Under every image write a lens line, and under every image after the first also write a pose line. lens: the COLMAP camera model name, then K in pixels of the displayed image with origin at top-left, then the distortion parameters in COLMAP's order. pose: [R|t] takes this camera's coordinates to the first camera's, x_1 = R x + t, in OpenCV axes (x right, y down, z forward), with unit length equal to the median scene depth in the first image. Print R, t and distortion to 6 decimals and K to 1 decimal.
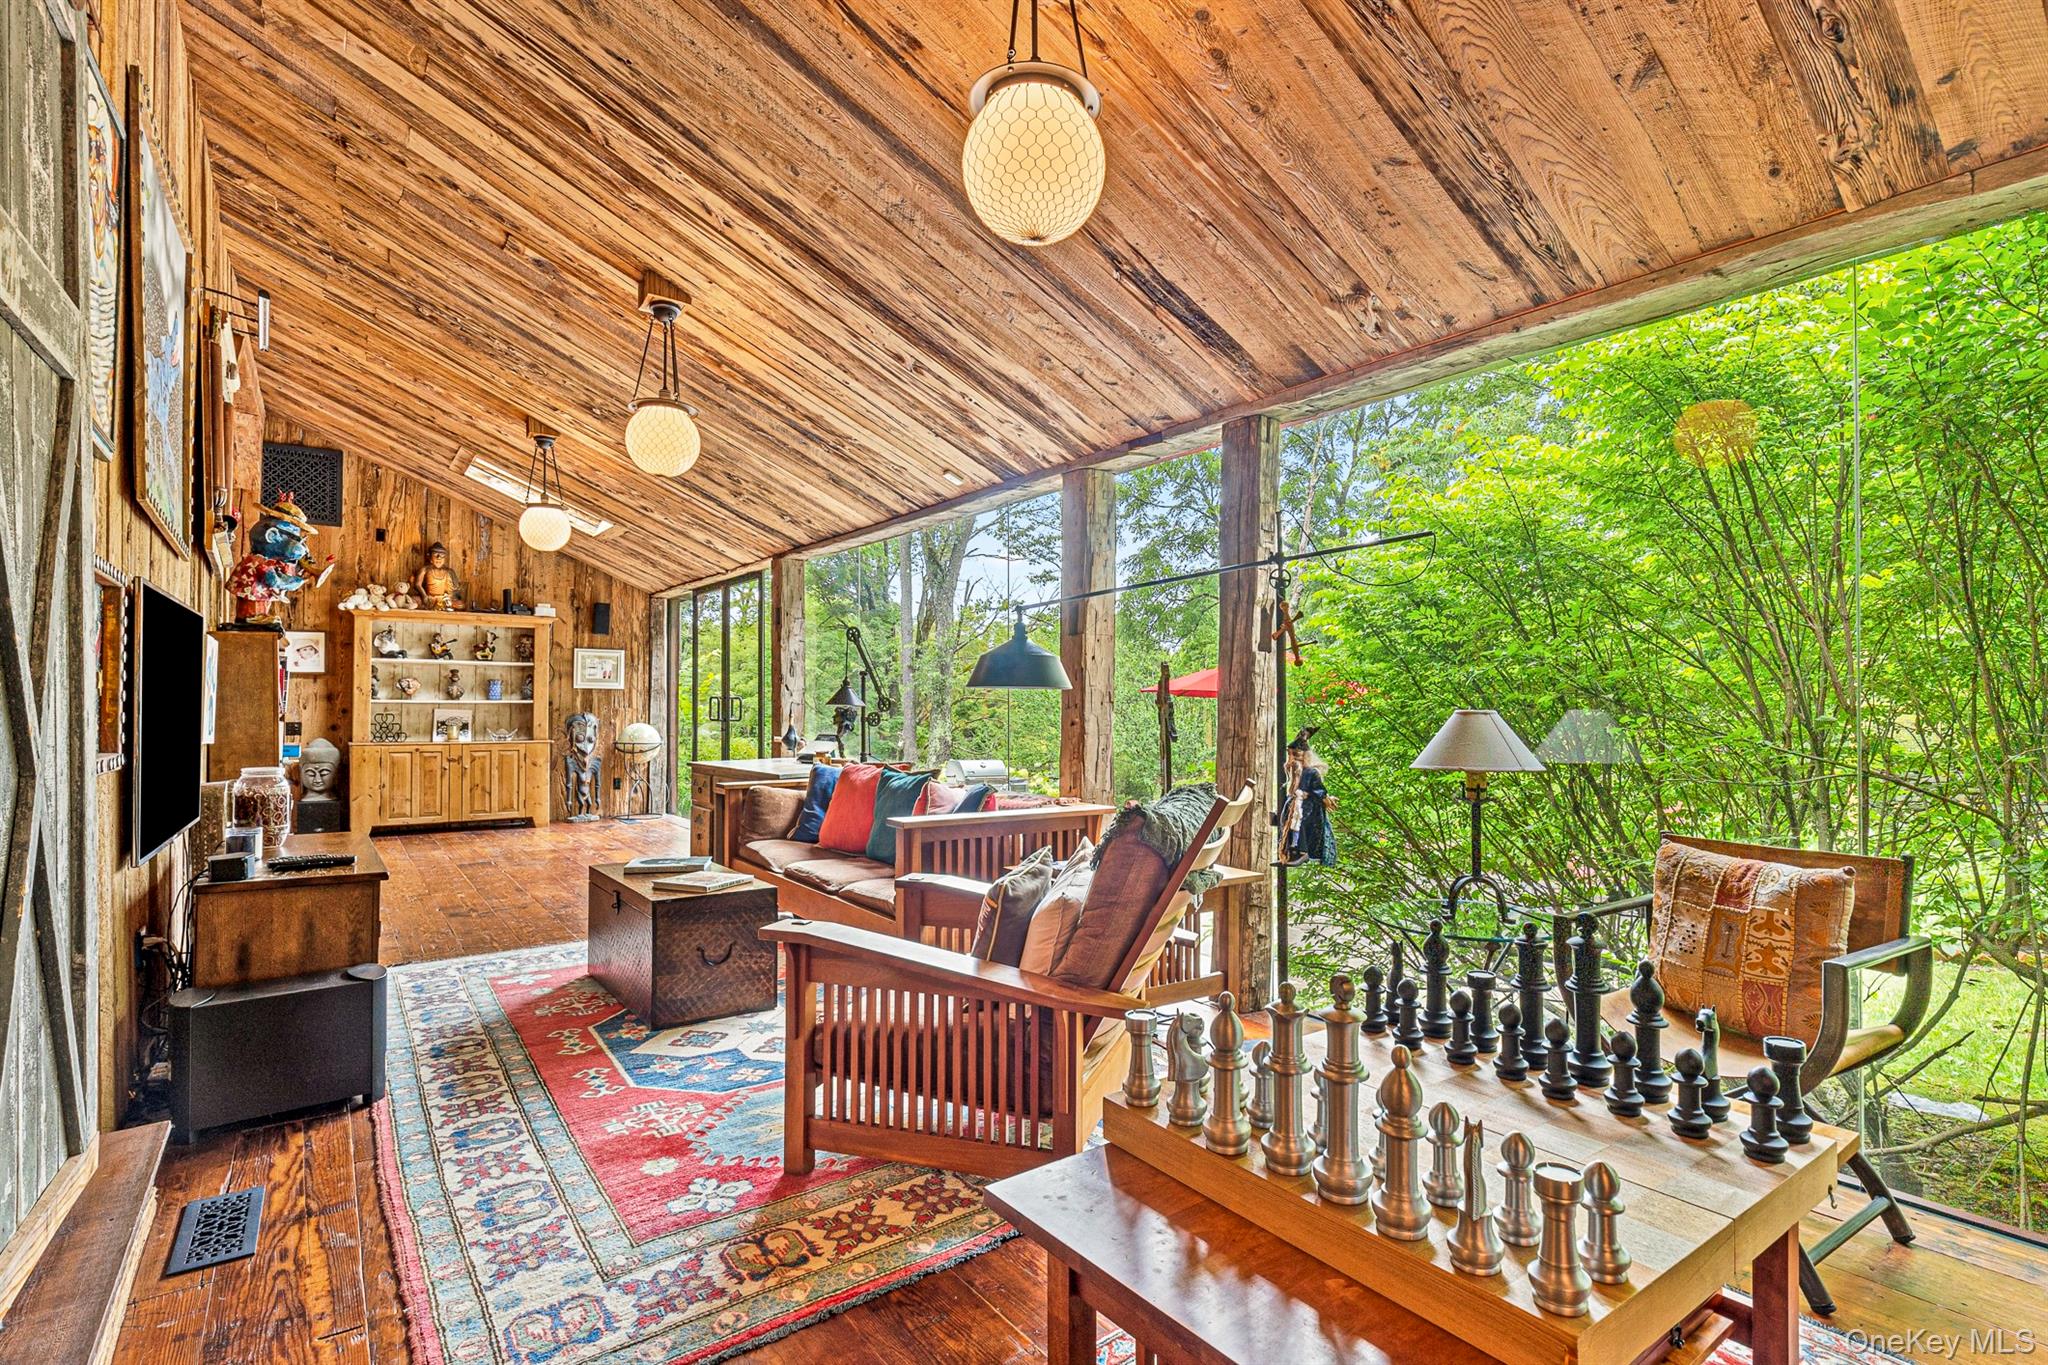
lens RADIAL K [[1002.1, 0, 1019.7], [0, 1002.1, 707.5], [0, 0, 1]] dist [-0.002286, -0.000167]
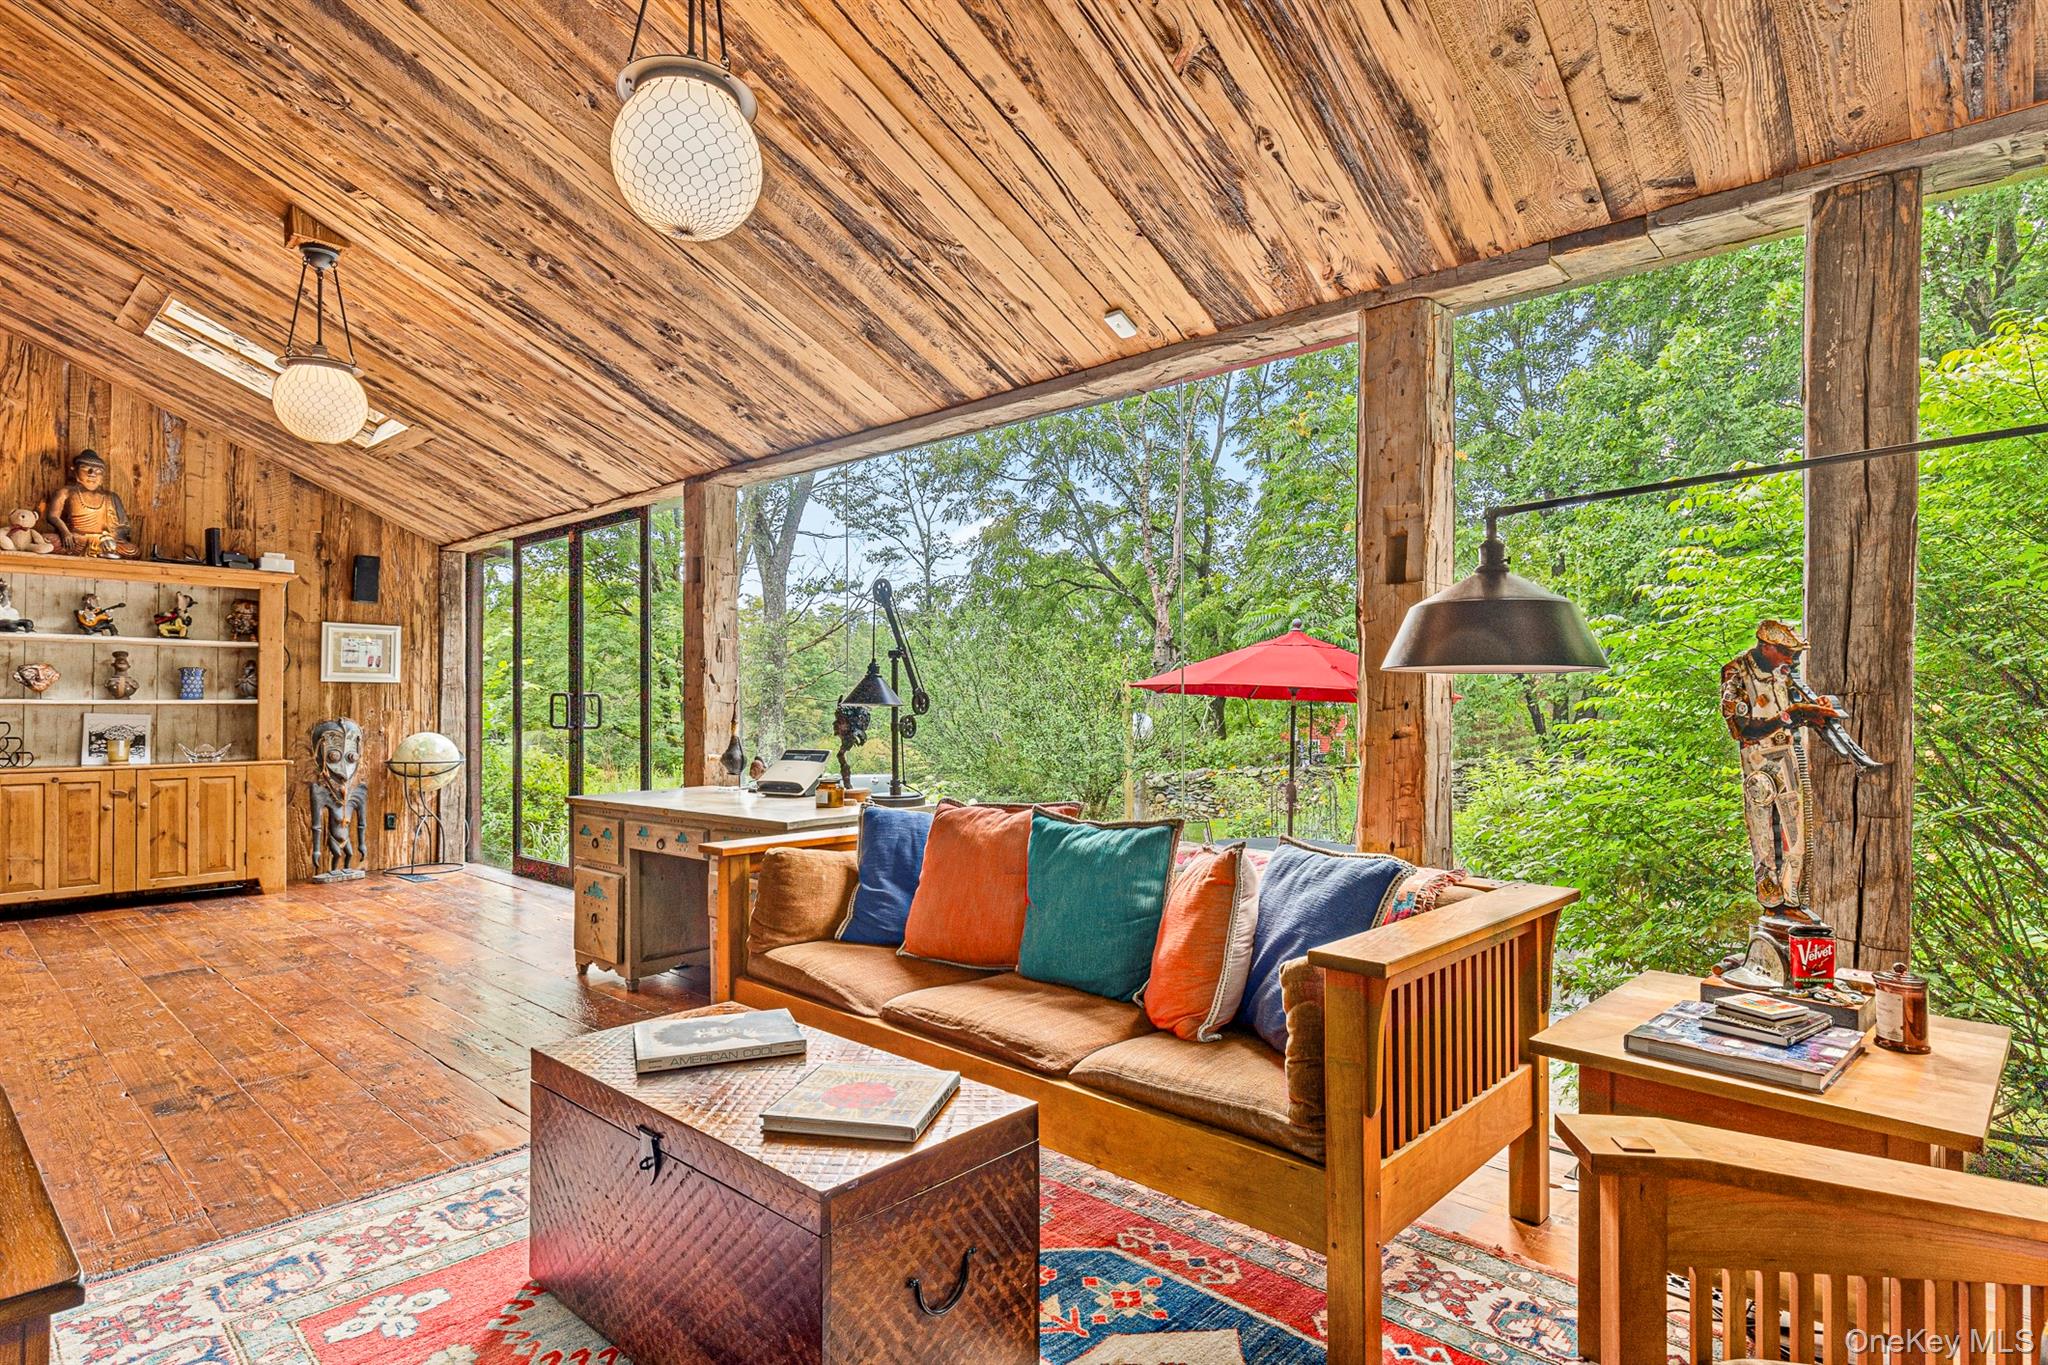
lens RADIAL K [[1082.9, 0, 1032.2], [0, 1082.9, 706.4], [0, 0, 1]] dist [-0.010956, 0.006054]
pose [[0.978191, -0.003959, 0.207668, -0.140422], [0.004049, 0.999992, -0.000012, -0.000715], [-0.207667, 0.000853, 0.978199, 0.210620]]
